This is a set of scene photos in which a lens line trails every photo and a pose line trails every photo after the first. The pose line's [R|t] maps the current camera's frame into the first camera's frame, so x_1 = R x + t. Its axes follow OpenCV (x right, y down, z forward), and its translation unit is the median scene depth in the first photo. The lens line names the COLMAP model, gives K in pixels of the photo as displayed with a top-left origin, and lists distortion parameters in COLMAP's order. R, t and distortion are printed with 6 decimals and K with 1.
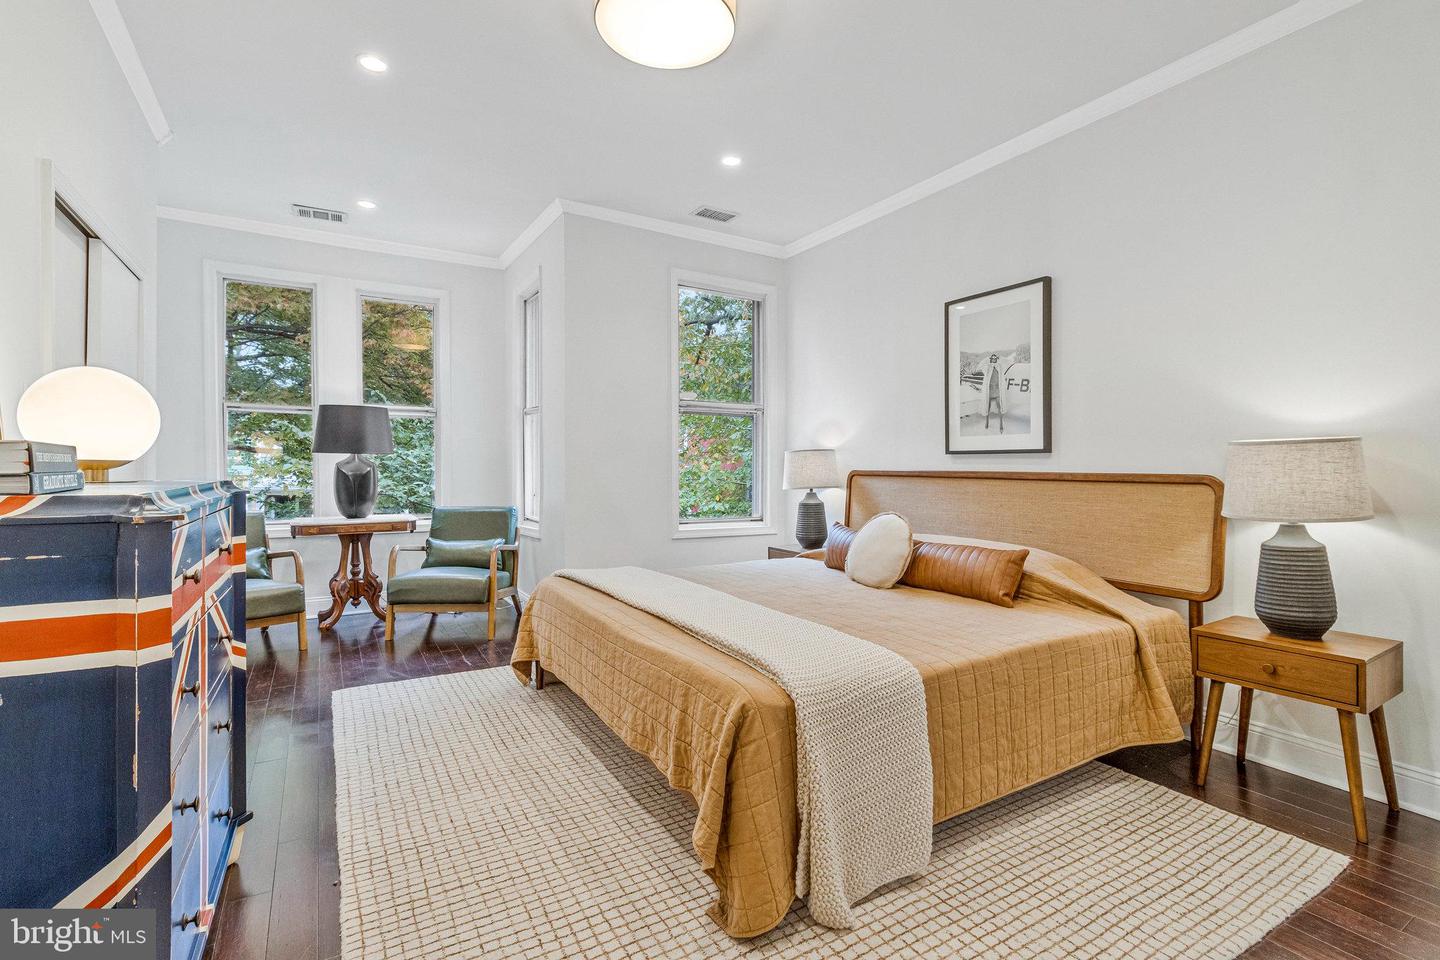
lens RADIAL K [[665.1, 0, 723.0], [0, 665.1, 479.2], [0, 0, 1]] dist [0.002052, -0.000767]
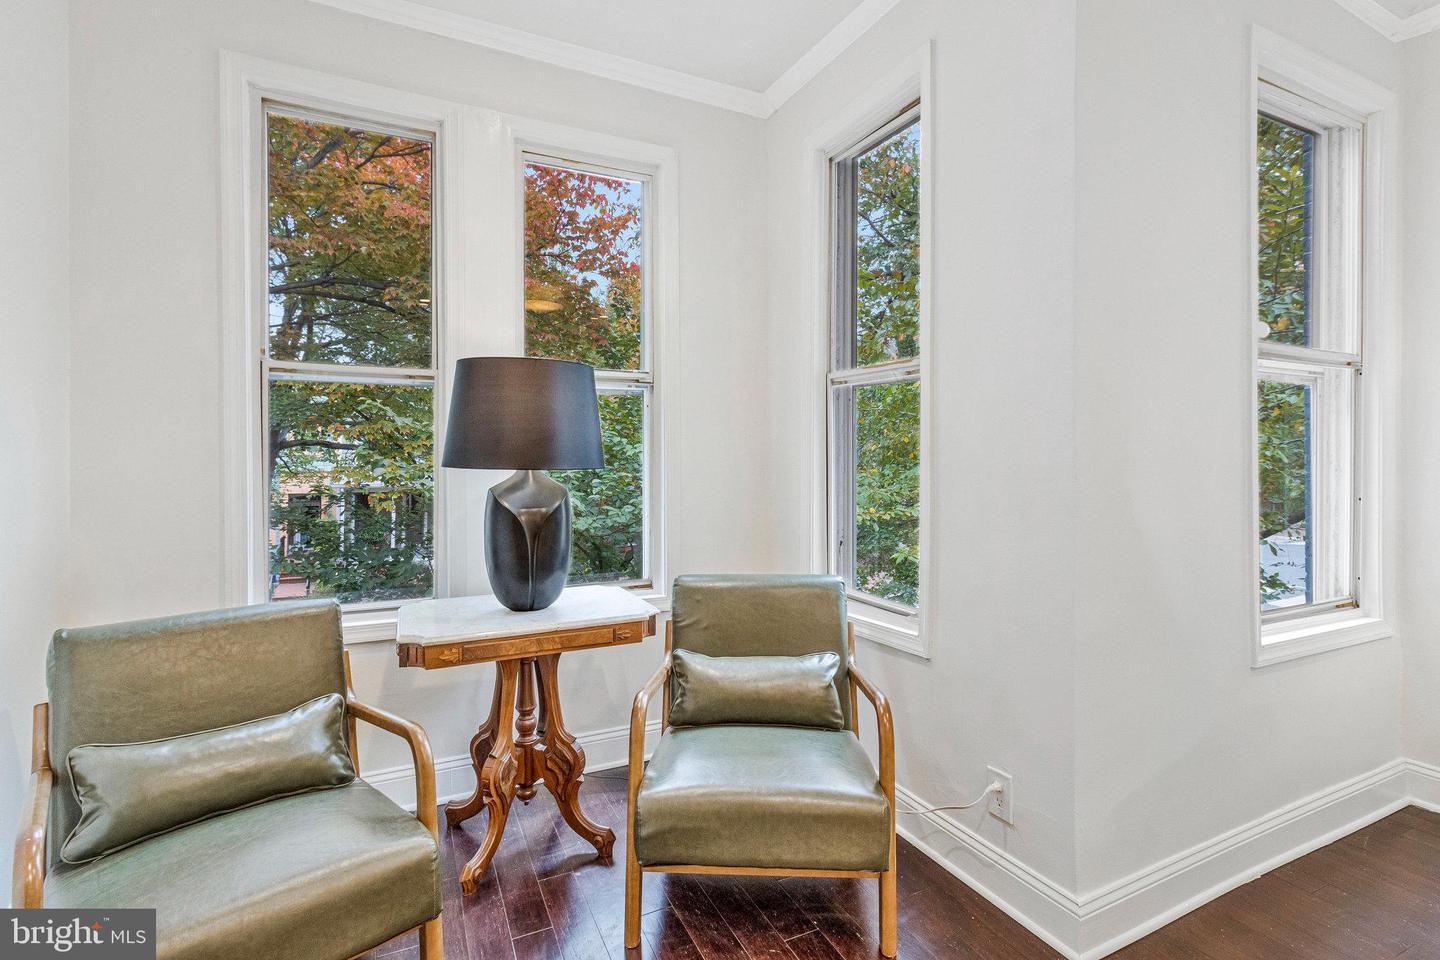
lens RADIAL K [[665.1, 0, 705.7], [0, 665.1, 455.1], [0, 0, 1]] dist [0.002052, -0.000767]
pose [[0.994195, -0.006864, -0.107376, -0.379242], [0.004743, 0.999789, -0.019993, -0.037112], [0.107490, 0.019368, 0.994017, 0.555389]]
